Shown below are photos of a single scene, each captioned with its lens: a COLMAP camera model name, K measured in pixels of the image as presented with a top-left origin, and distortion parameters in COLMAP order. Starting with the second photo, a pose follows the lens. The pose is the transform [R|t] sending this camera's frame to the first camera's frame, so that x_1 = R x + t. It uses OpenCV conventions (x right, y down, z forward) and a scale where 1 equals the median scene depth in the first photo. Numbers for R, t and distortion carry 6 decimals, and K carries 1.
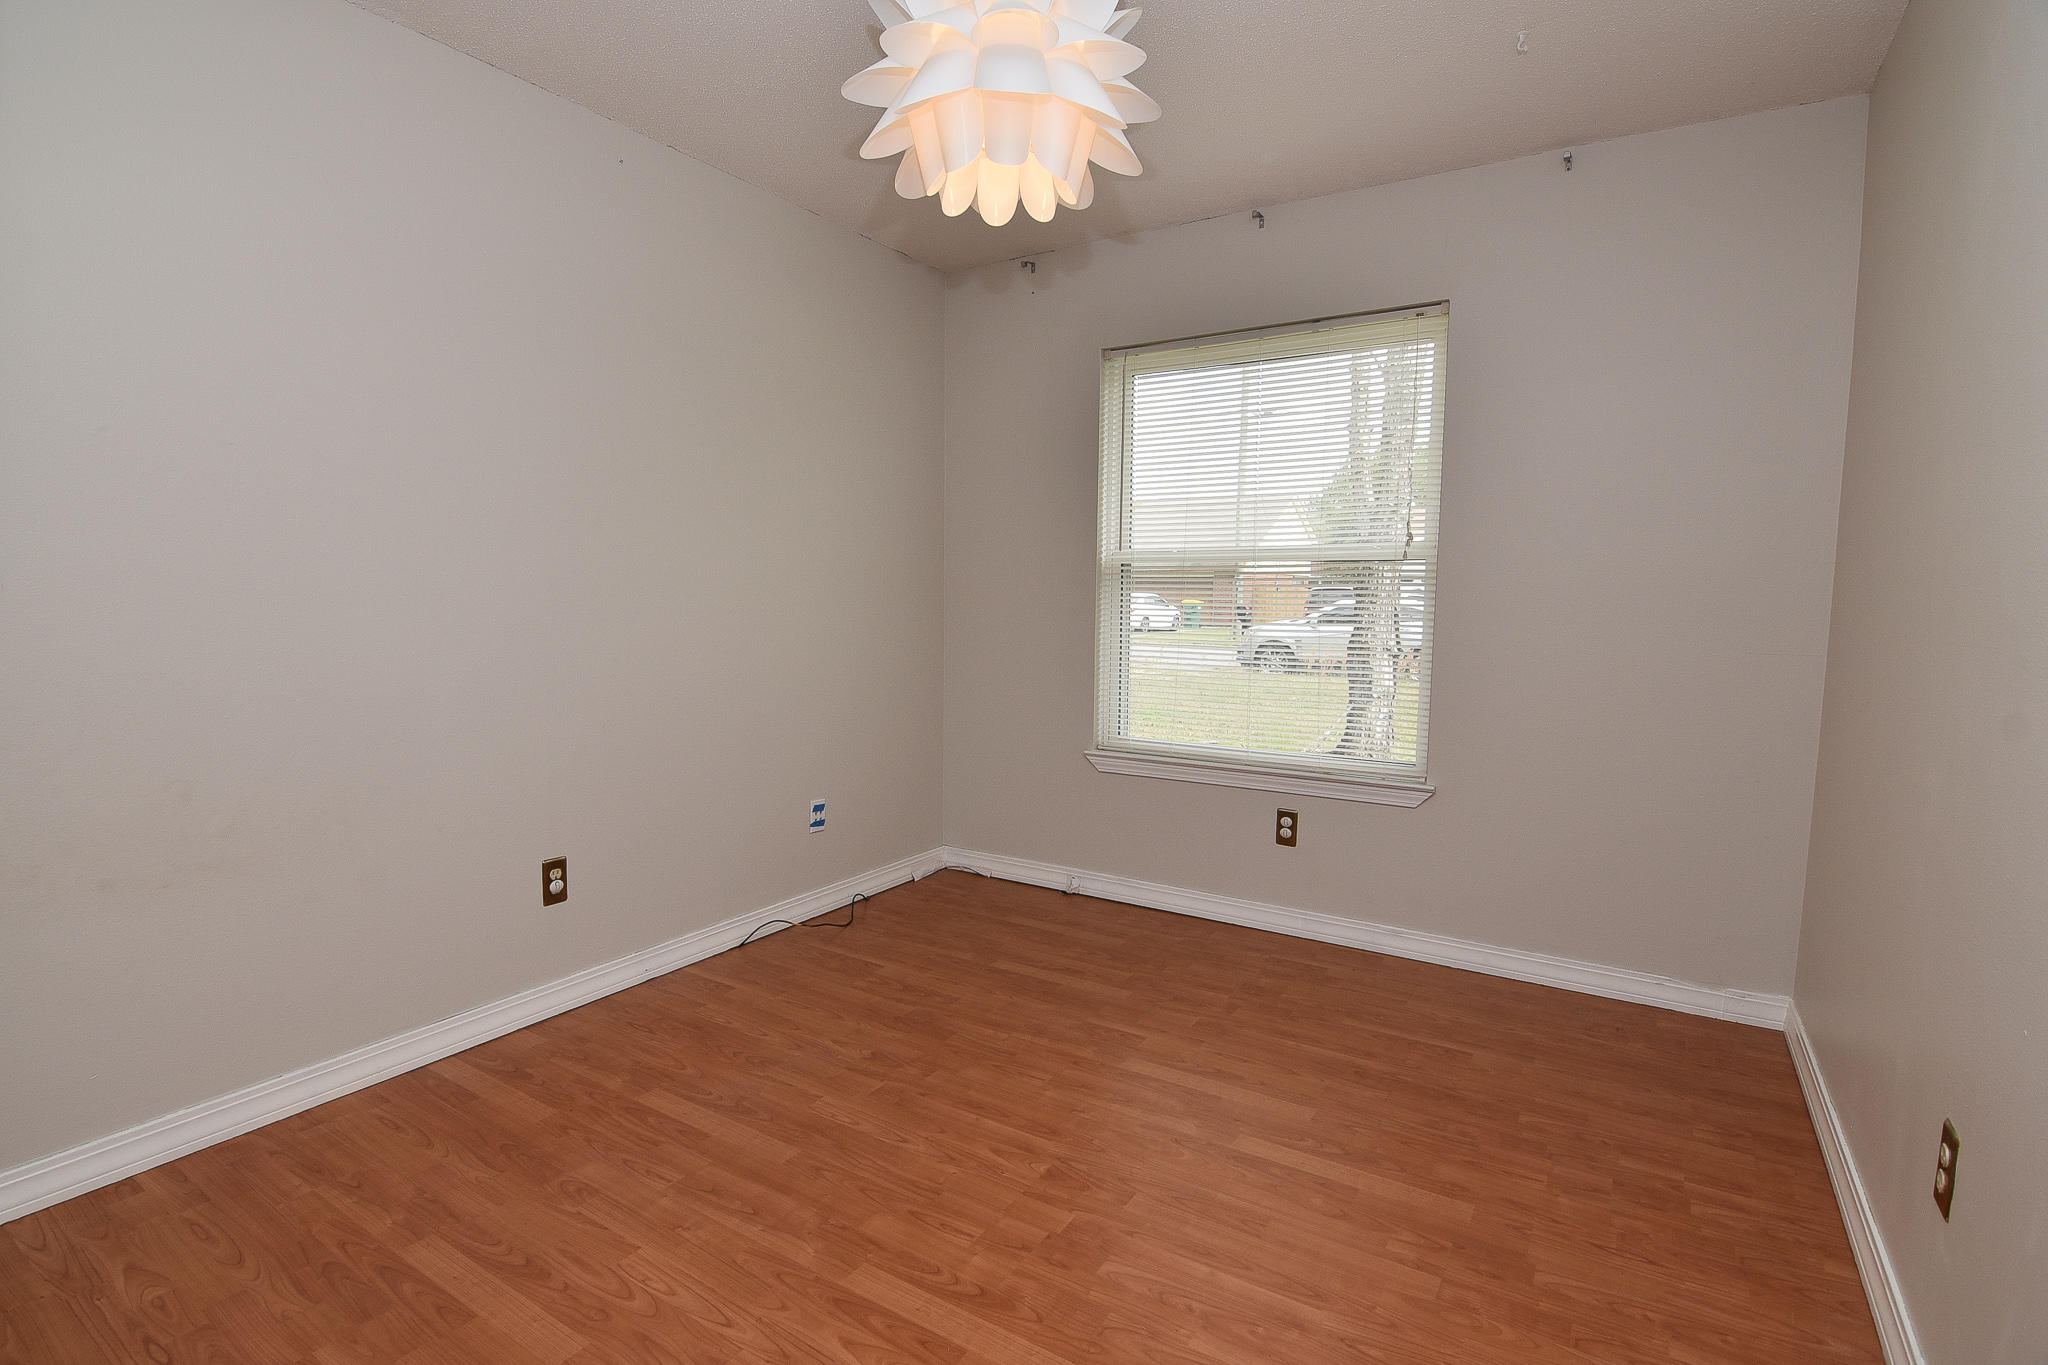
lens RADIAL K [[1000.3, 0, 1073.6], [0, 1000.3, 775.6], [0, 0, 1]] dist [-0.019032, -0.002592]
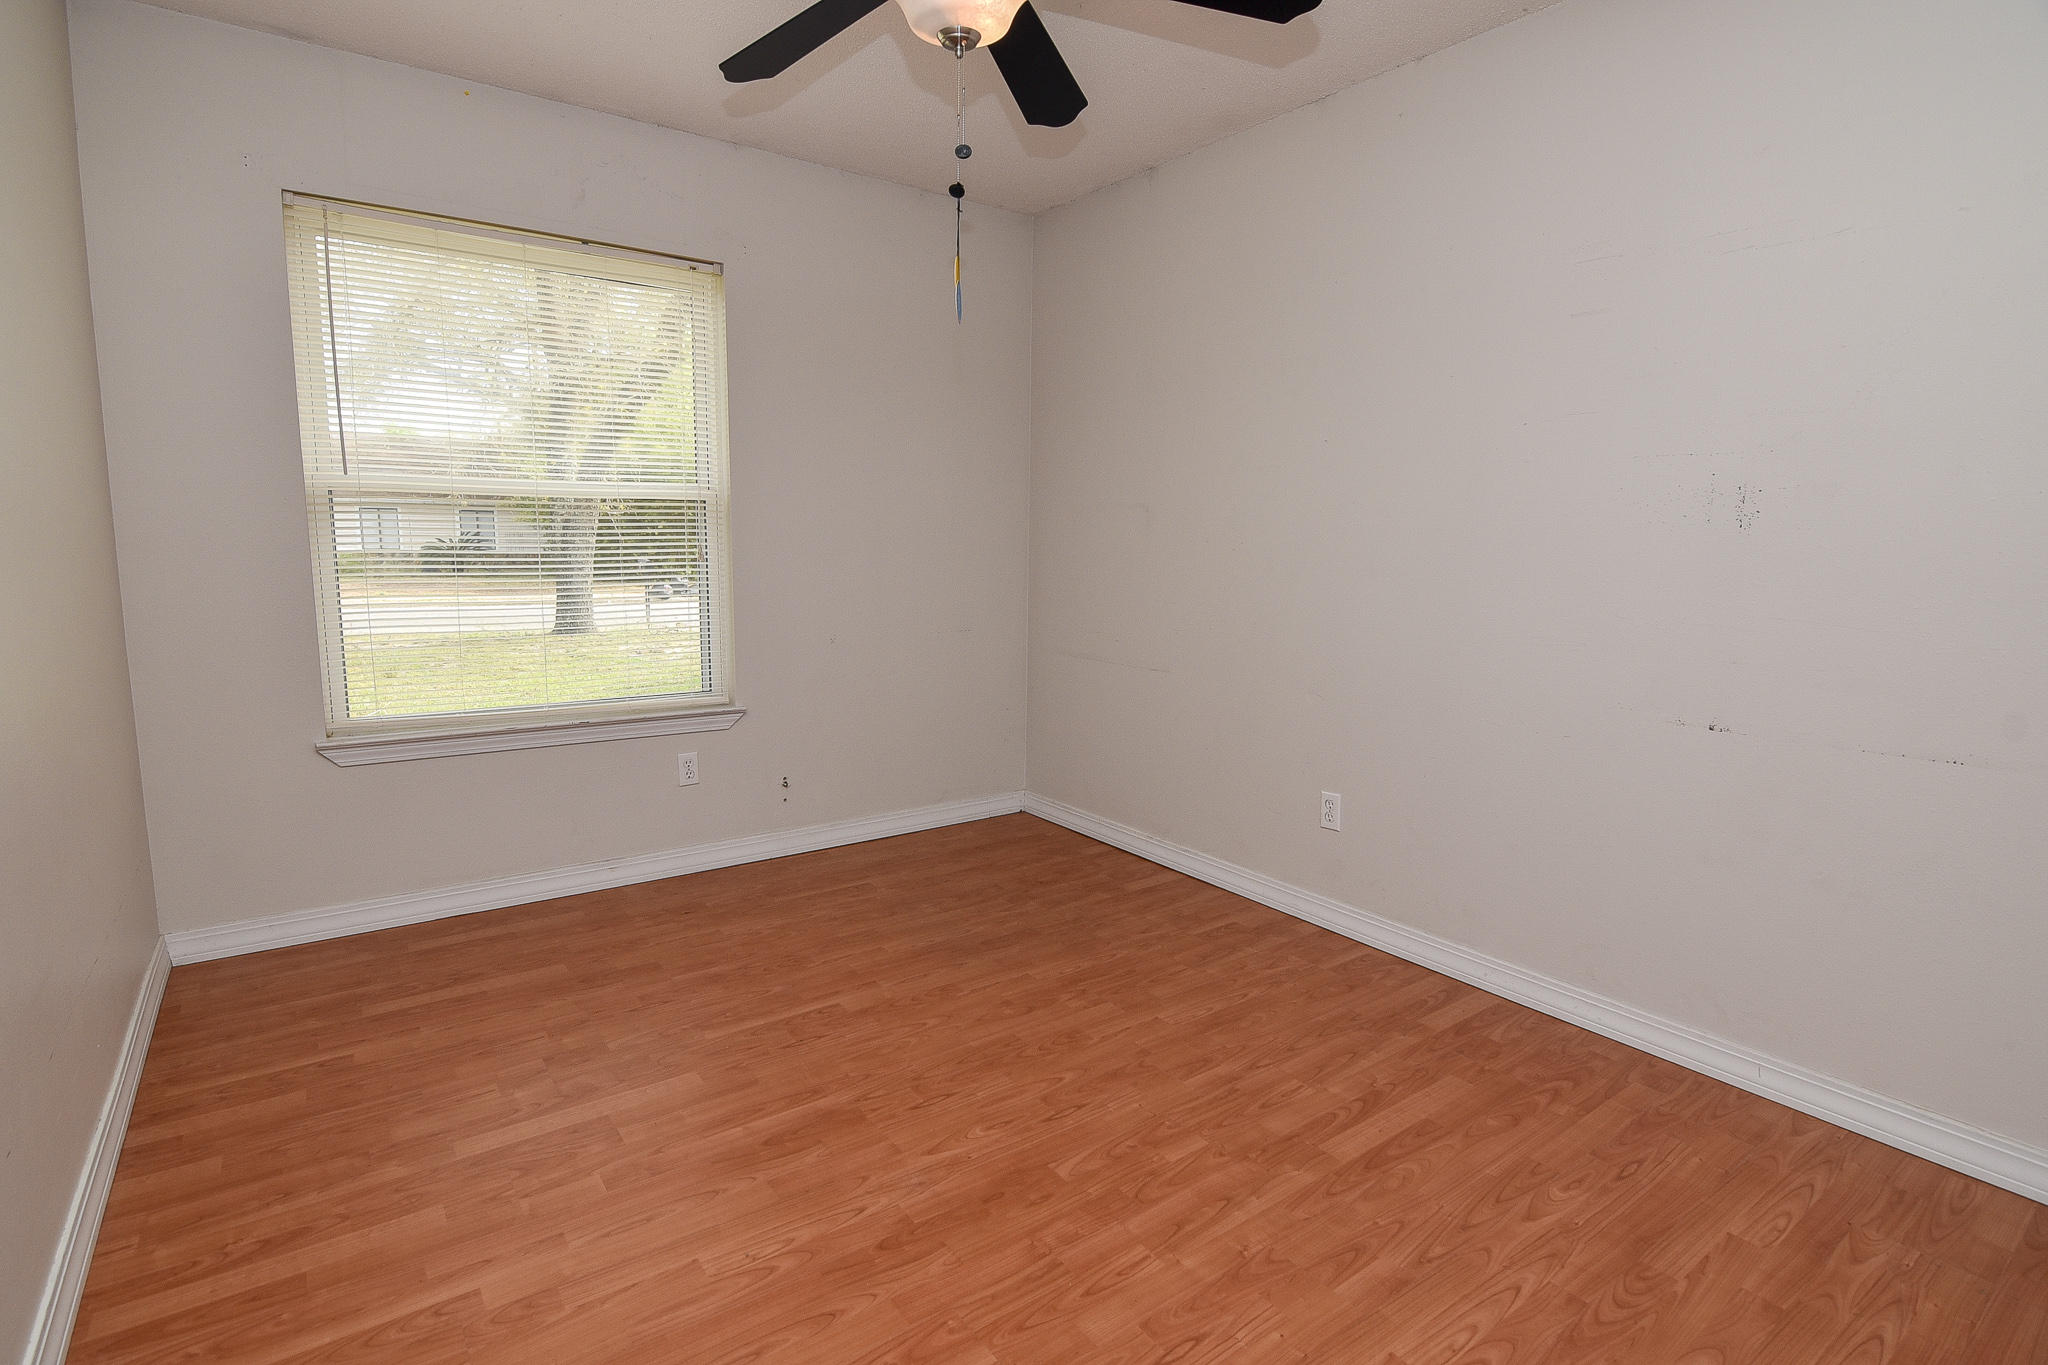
lens RADIAL K [[1000.3, 0, 1027.2], [0, 1000.3, 674.0], [0, 0, 1]] dist [-0.019032, -0.002592]
pose [[0.366823, -0.123599, 0.922044, -0.884210], [0.155393, 0.985351, 0.070264, -0.109426], [-0.917221, 0.117505, 0.380655, 0.557872]]
